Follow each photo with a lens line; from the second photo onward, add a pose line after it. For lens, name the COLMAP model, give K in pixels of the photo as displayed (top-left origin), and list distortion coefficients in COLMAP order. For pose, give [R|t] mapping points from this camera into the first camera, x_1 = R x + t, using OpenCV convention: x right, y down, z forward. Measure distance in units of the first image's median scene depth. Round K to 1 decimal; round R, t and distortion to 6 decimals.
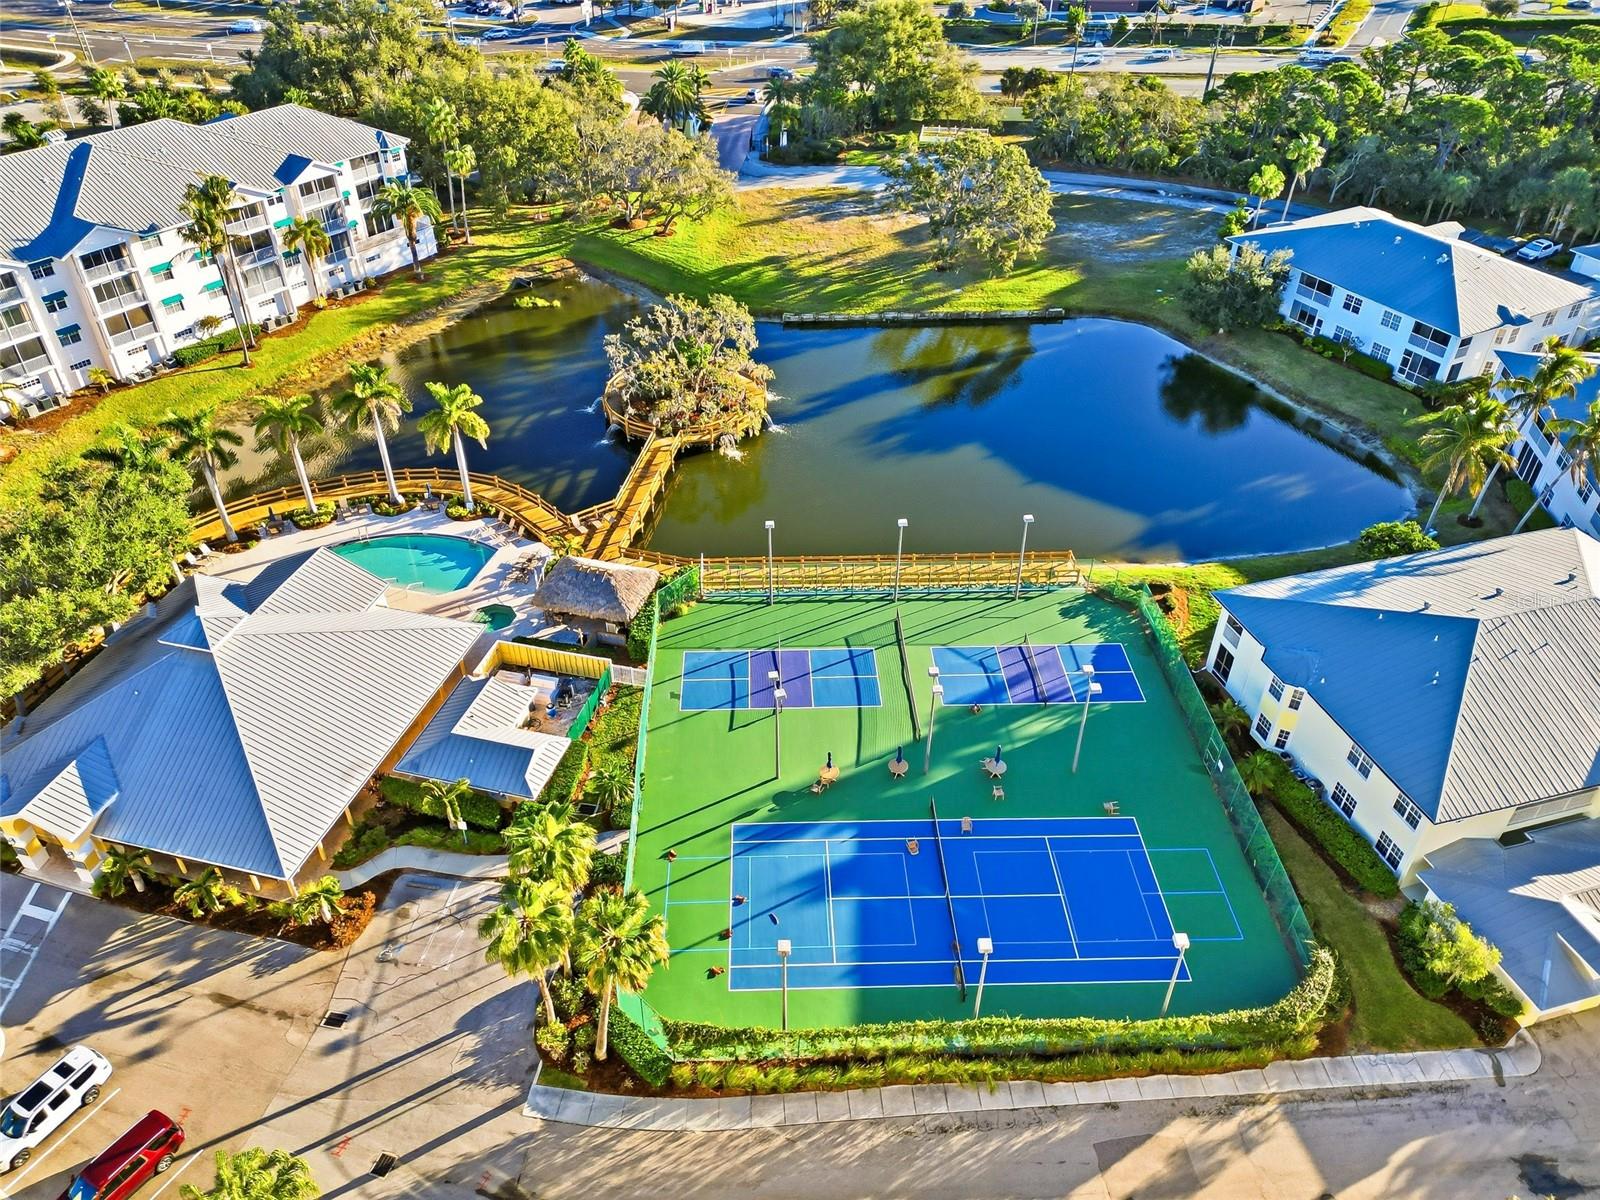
lens RADIAL K [[1158.9, 0, 795.7], [0, 1158.9, 597.4], [0, 0, 1]] dist [0.075254, -0.072531]
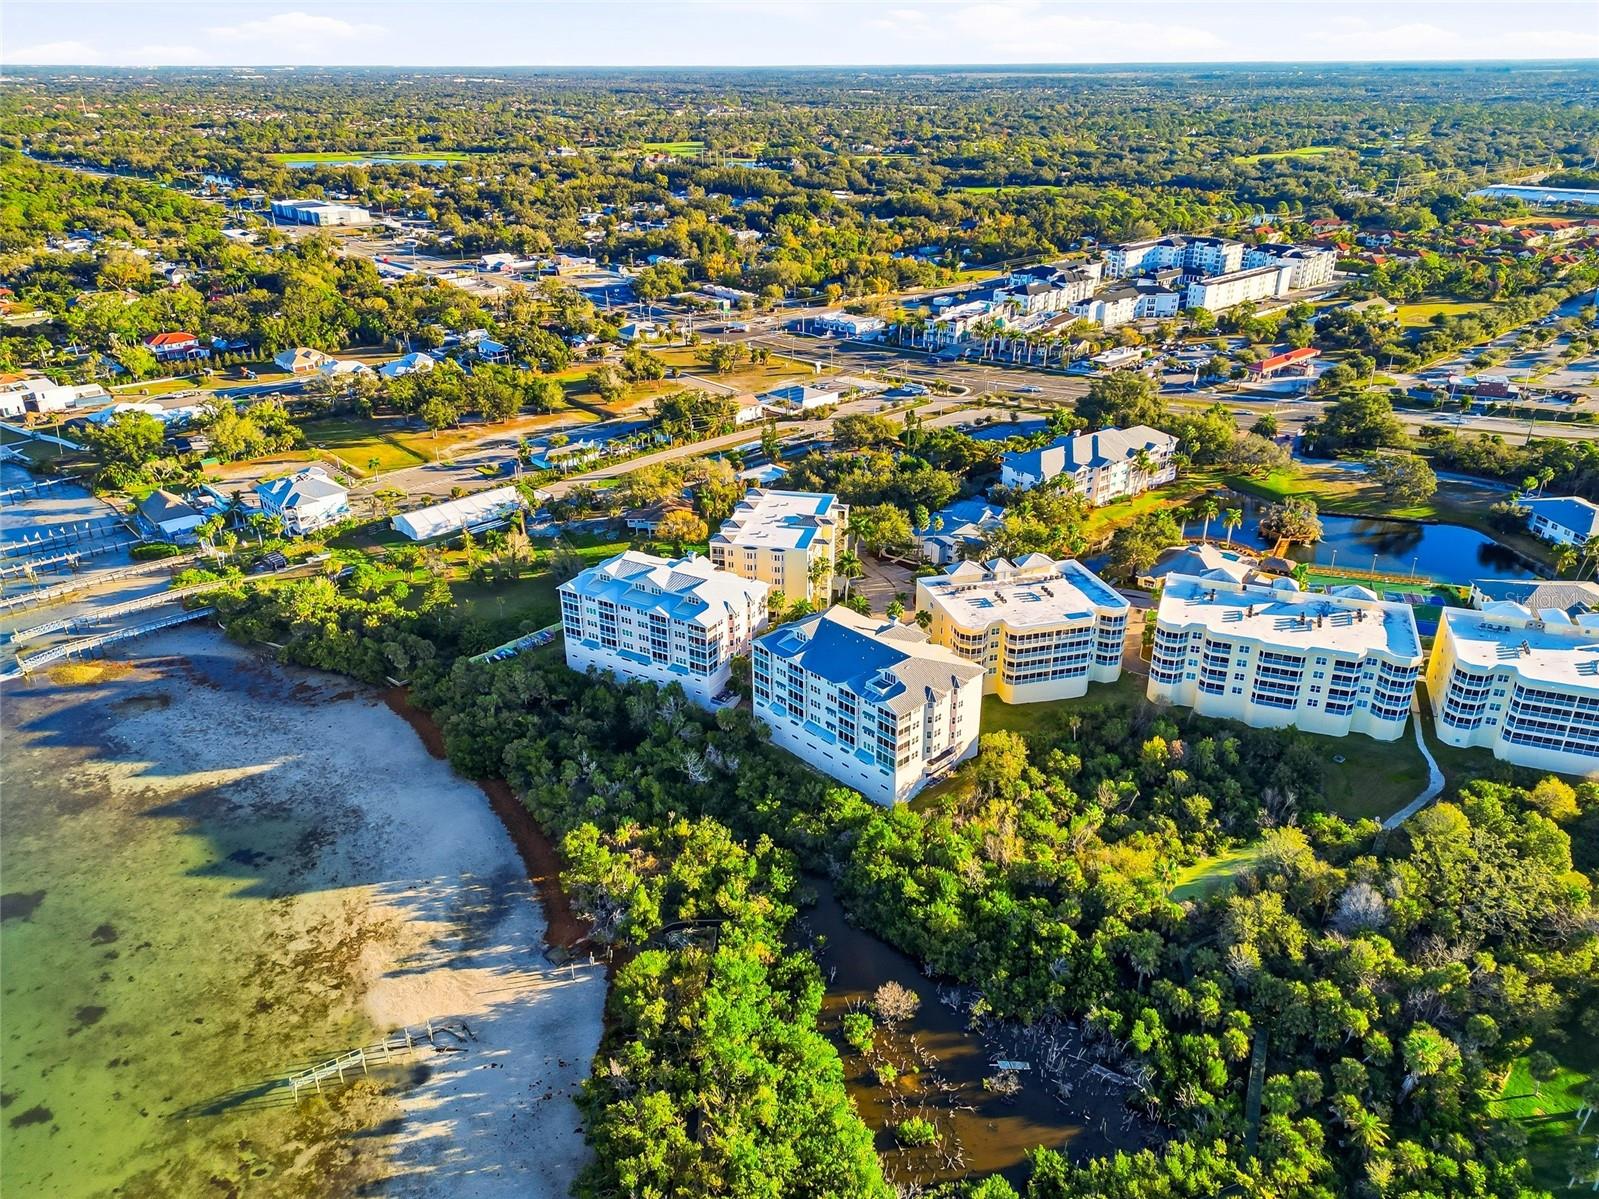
lens RADIAL K [[1158.2, 0, 795.2], [0, 1158.2, 596.9], [0, 0, 1]] dist [0.075254, -0.072531]
pose [[0.944435, 0.128432, -0.302568, -0.302851], [-0.190699, 0.963842, -0.186124, 0.669763], [0.267724, 0.233481, 0.934778, -1.769848]]
